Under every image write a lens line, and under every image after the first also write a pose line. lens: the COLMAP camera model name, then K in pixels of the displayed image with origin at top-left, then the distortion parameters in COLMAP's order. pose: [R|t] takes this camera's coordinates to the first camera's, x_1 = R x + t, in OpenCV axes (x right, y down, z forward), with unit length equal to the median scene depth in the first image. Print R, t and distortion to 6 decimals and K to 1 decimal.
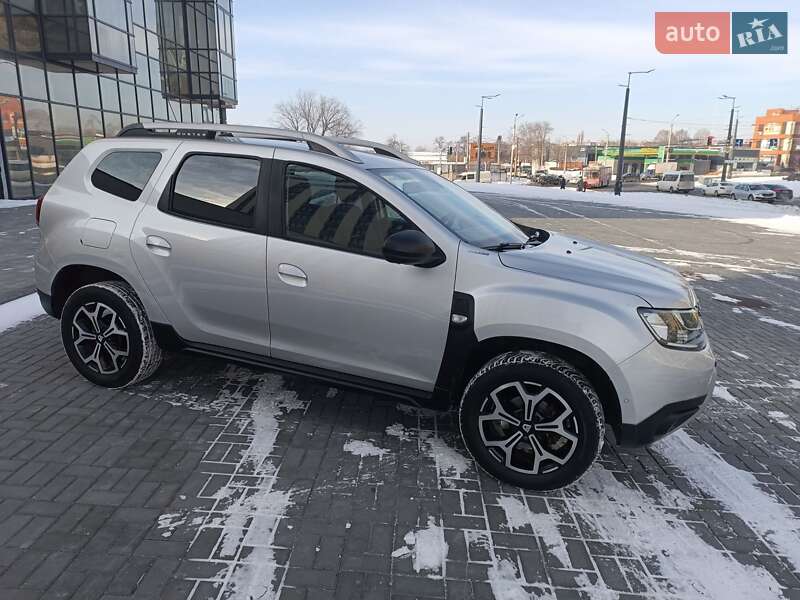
lens RADIAL K [[567.3, 0, 397.5], [0, 567.3, 298.0], [0, 0, 1]] dist [0.037921, -0.031954]
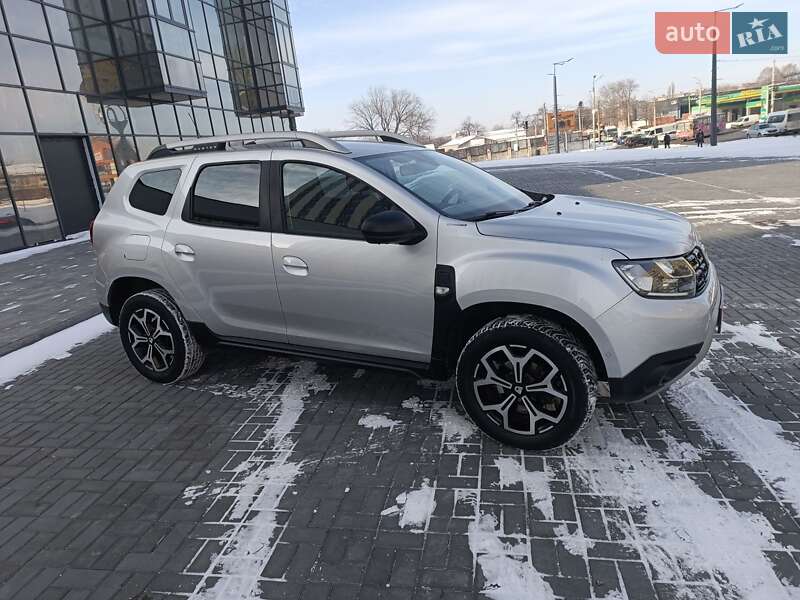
lens RADIAL K [[567.3, 0, 396.1], [0, 567.3, 297.1], [0, 0, 1]] dist [0.037921, -0.031954]
pose [[0.981753, -0.096843, -0.163656, 0.156310], [0.099823, 0.994954, 0.010067, 0.024231], [0.161855, -0.026220, 0.986466, -0.030432]]
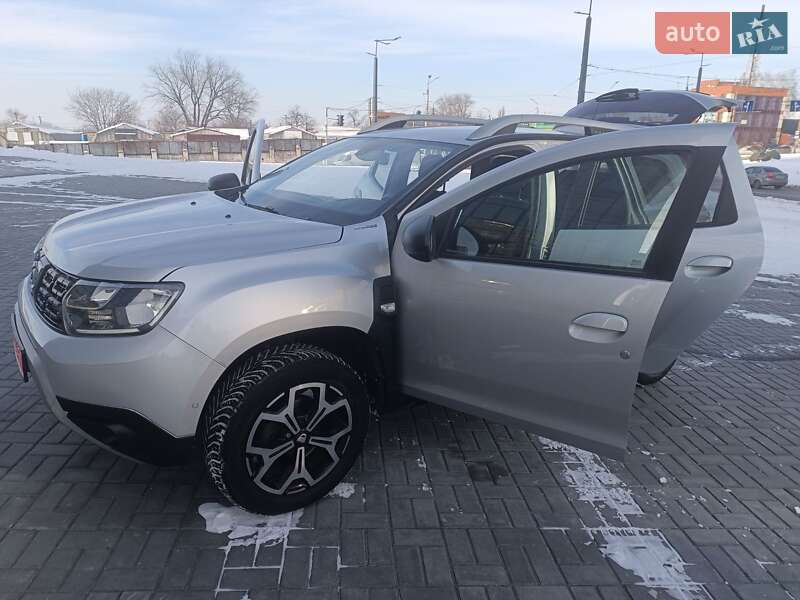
lens RADIAL K [[567.3, 0, 396.6], [0, 567.3, 295.4], [0, 0, 1]] dist [0.037921, -0.031954]
pose [[0.991705, -0.029840, 0.125025, 1.579765], [0.025619, 0.999051, 0.035235, -1.330605], [-0.125957, -0.031739, 0.991528, 6.016584]]
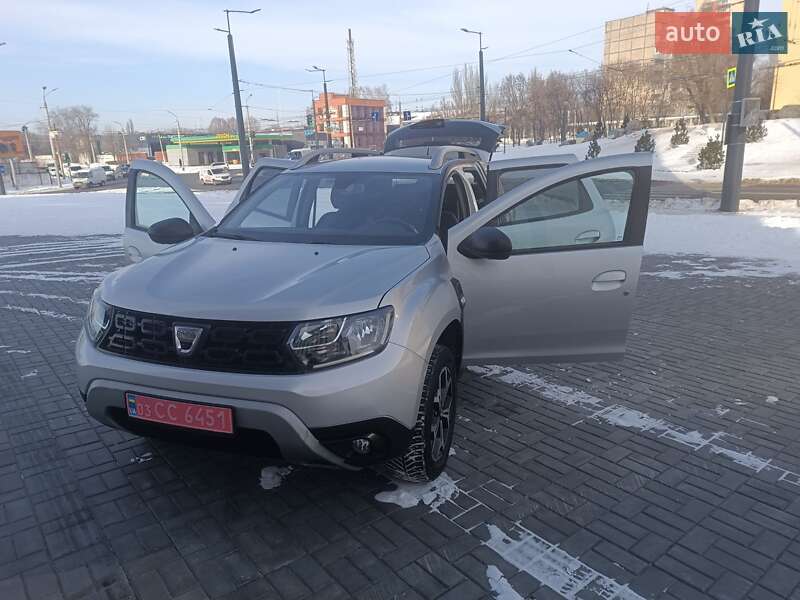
lens RADIAL K [[567.3, 0, 400.0], [0, 567.3, 291.5], [0, 0, 1]] dist [0.037921, -0.031954]
pose [[0.742954, -0.207429, 0.636391, 1.035466], [0.204185, 0.975687, 0.079646, -1.395101], [-0.637439, 0.070768, 0.767244, 6.062111]]
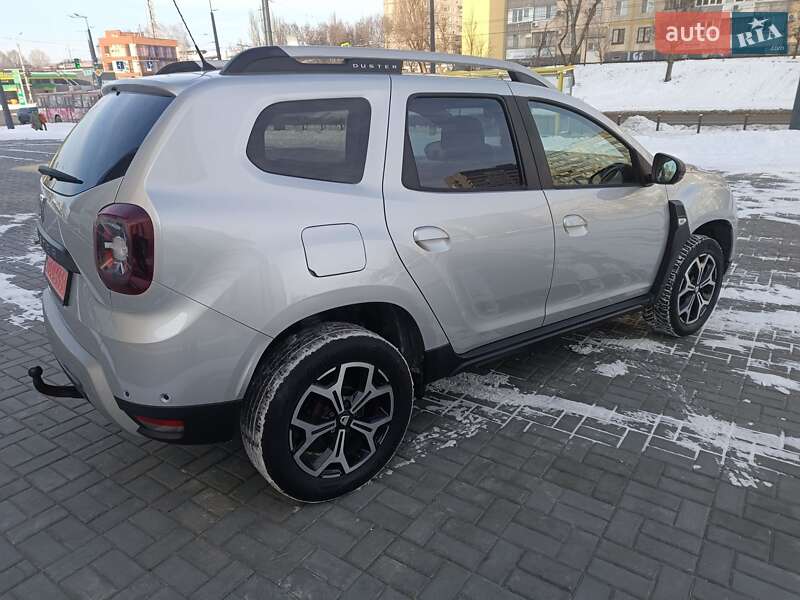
lens RADIAL K [[567.3, 0, 402.4], [0, 567.3, 295.7], [0, 0, 1]] dist [0.037921, -0.031954]
pose [[0.529880, -0.325792, 0.782999, -0.973544], [0.231328, 0.943781, 0.236144, -0.192729], [-0.815914, 0.056001, 0.575455, 0.636193]]
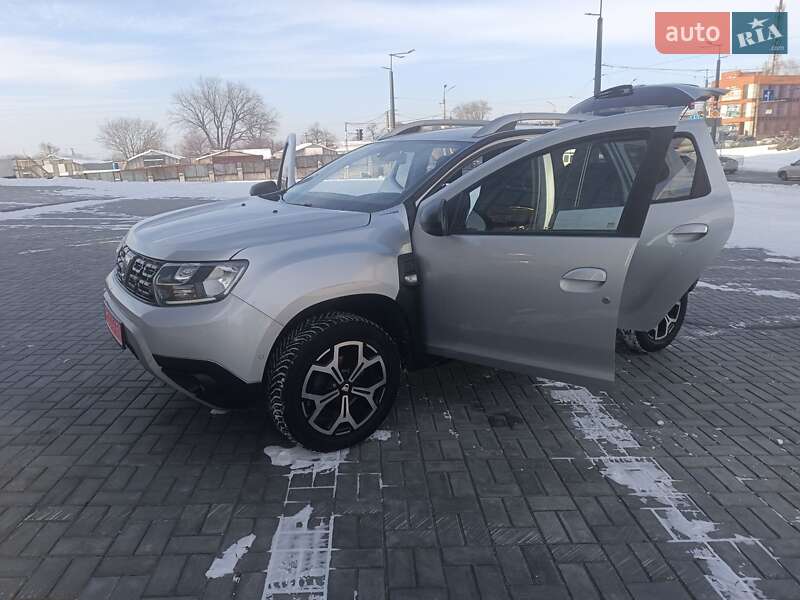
lens RADIAL K [[567.3, 0, 395.3], [0, 567.3, 292.2], [0, 0, 1]] dist [0.037921, -0.031954]
pose [[0.994194, -0.073512, 0.078571, 1.565869], [0.073027, 0.997289, 0.009031, -1.283477], [-0.079022, -0.003240, 0.996868, 5.885785]]
